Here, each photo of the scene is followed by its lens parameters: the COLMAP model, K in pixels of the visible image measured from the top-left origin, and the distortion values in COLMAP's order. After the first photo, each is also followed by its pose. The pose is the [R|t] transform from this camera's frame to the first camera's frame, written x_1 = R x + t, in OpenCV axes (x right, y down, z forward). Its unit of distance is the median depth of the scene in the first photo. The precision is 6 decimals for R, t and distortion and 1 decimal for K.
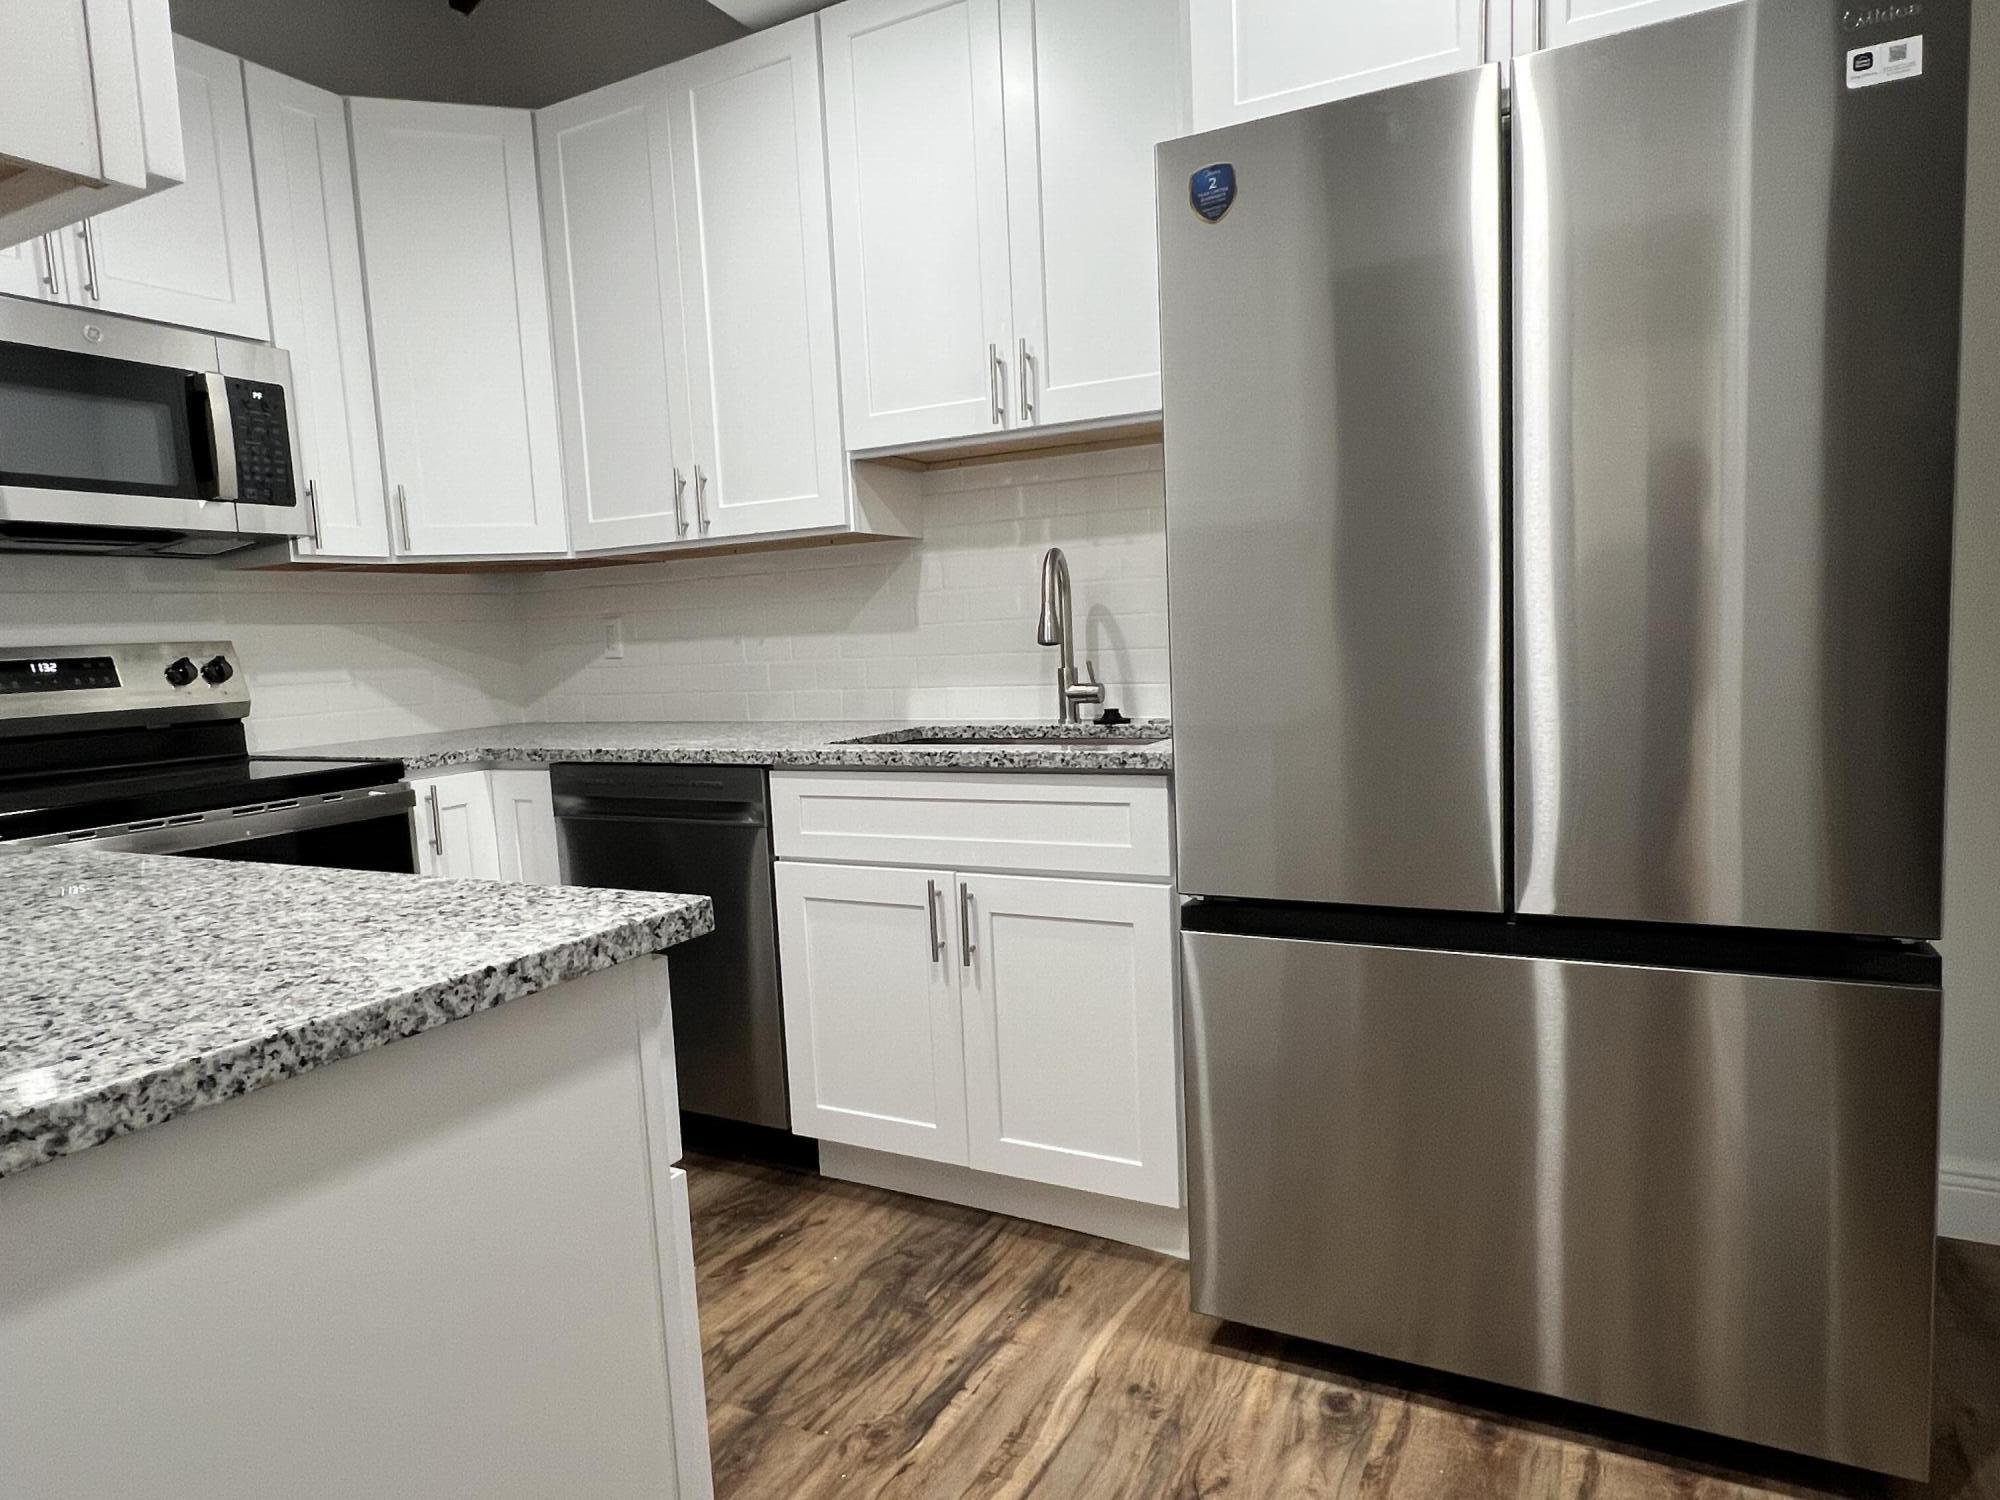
lens RADIAL K [[1175.2, 0, 1011.7], [0, 1175.2, 758.0], [0, 0, 1]] dist [0.000329, -0.002663]
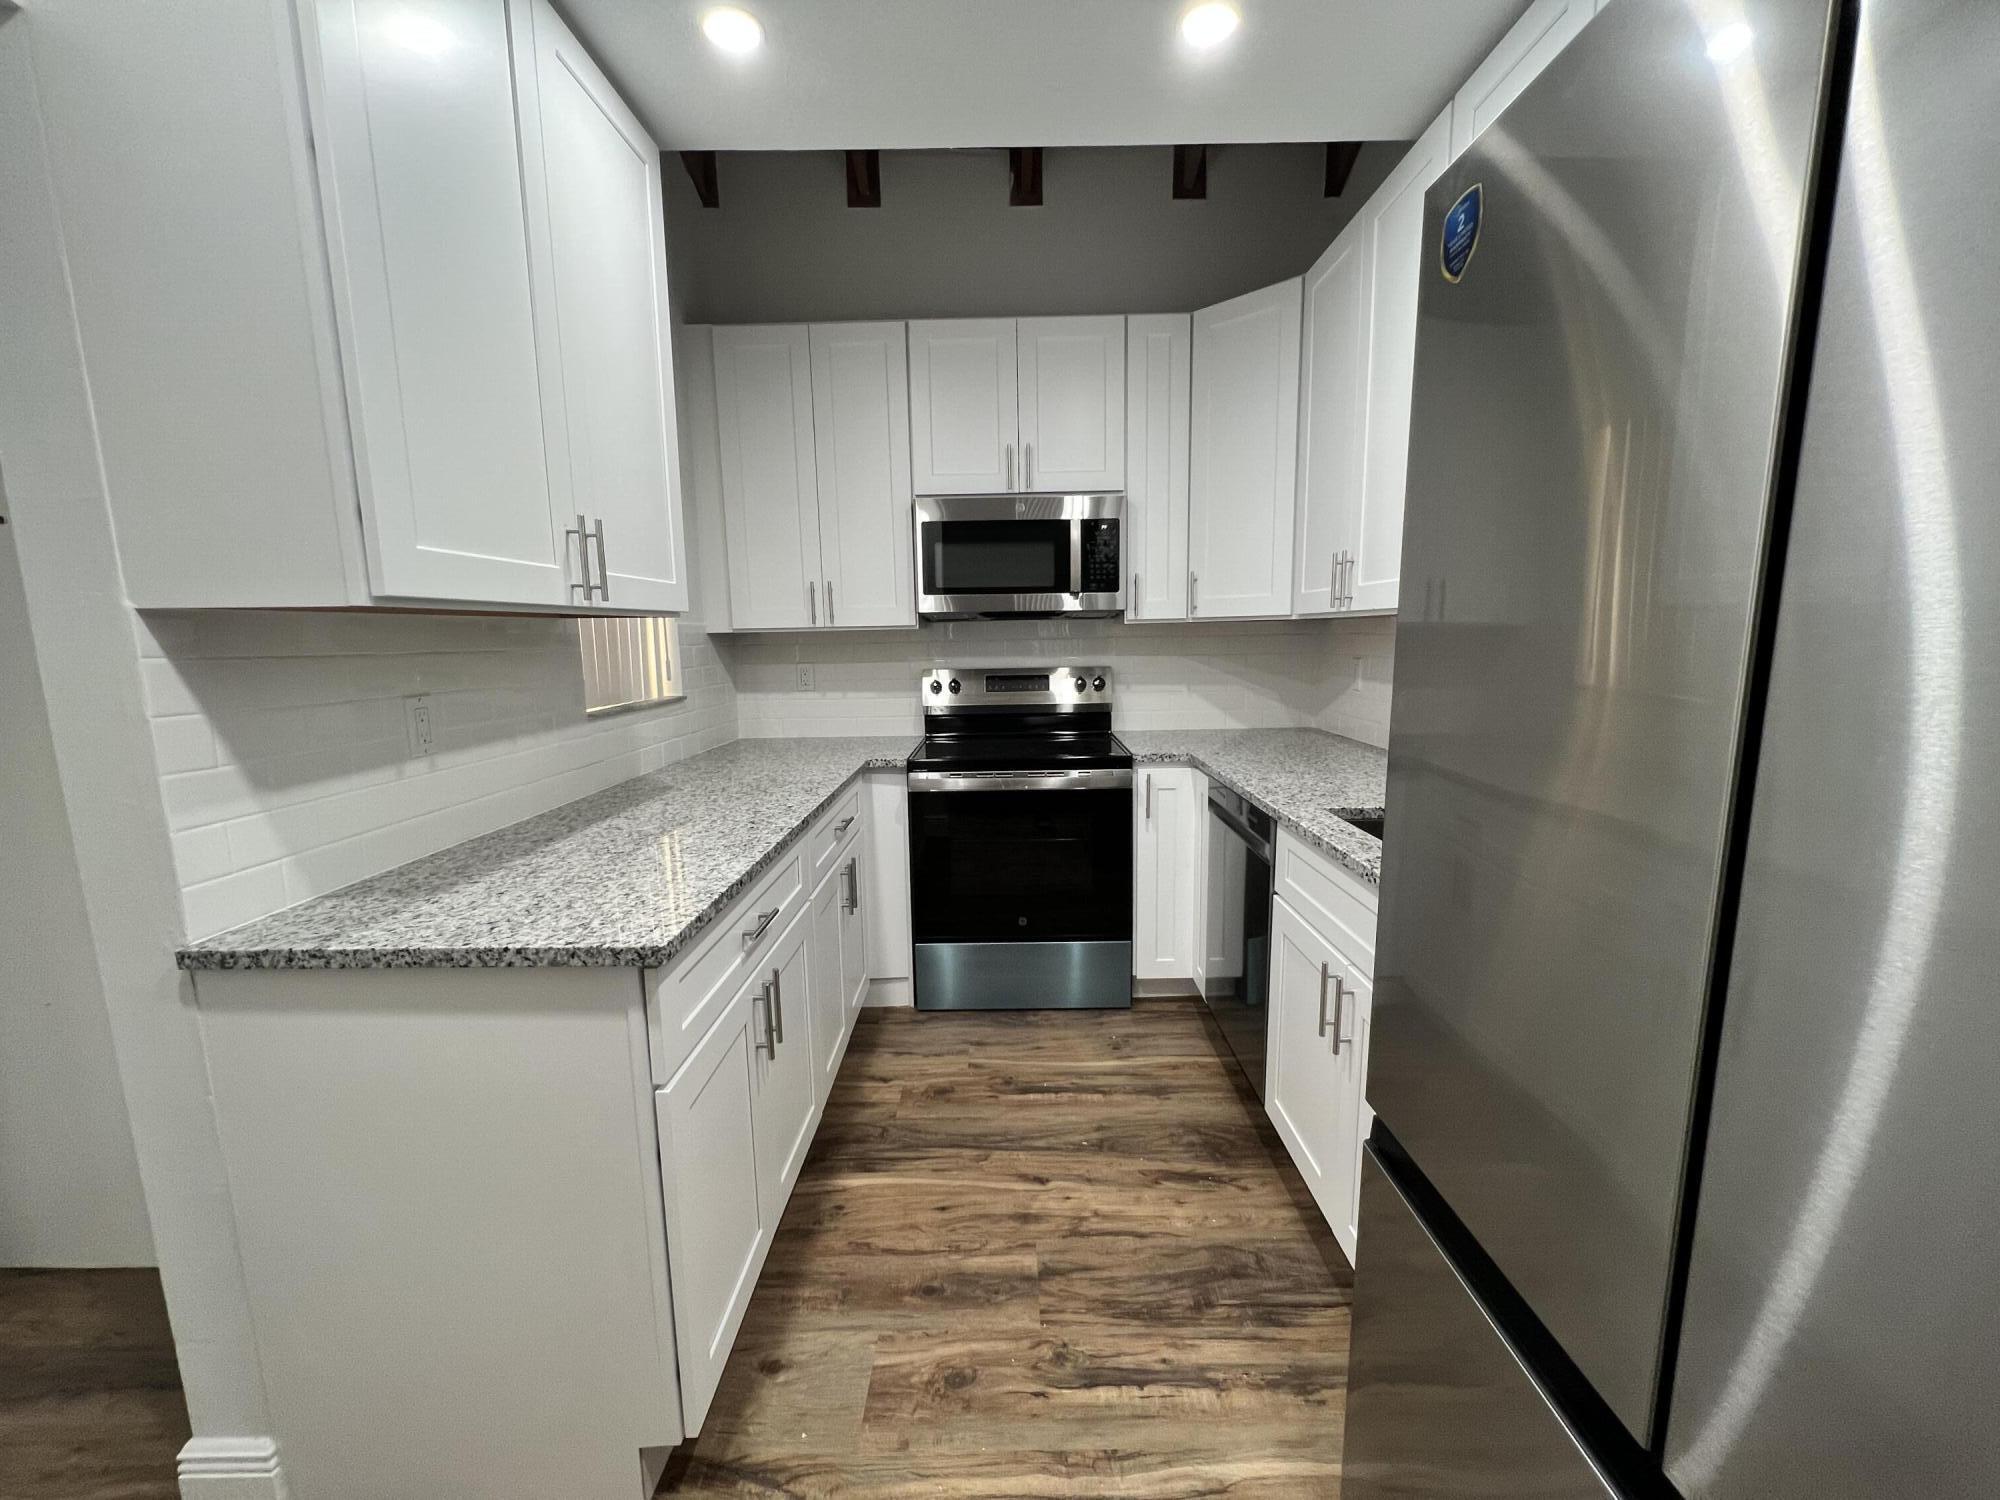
lens RADIAL K [[798.2, 0, 1002.4], [0, 798.2, 756.5], [0, 0, 1]] dist [-0.001556, 0.000124]
pose [[0.465970, 0.172171, -0.867888, 0.388148], [-0.101243, 0.984818, 0.141010, -0.151943], [0.878989, 0.022161, 0.476327, 0.386853]]
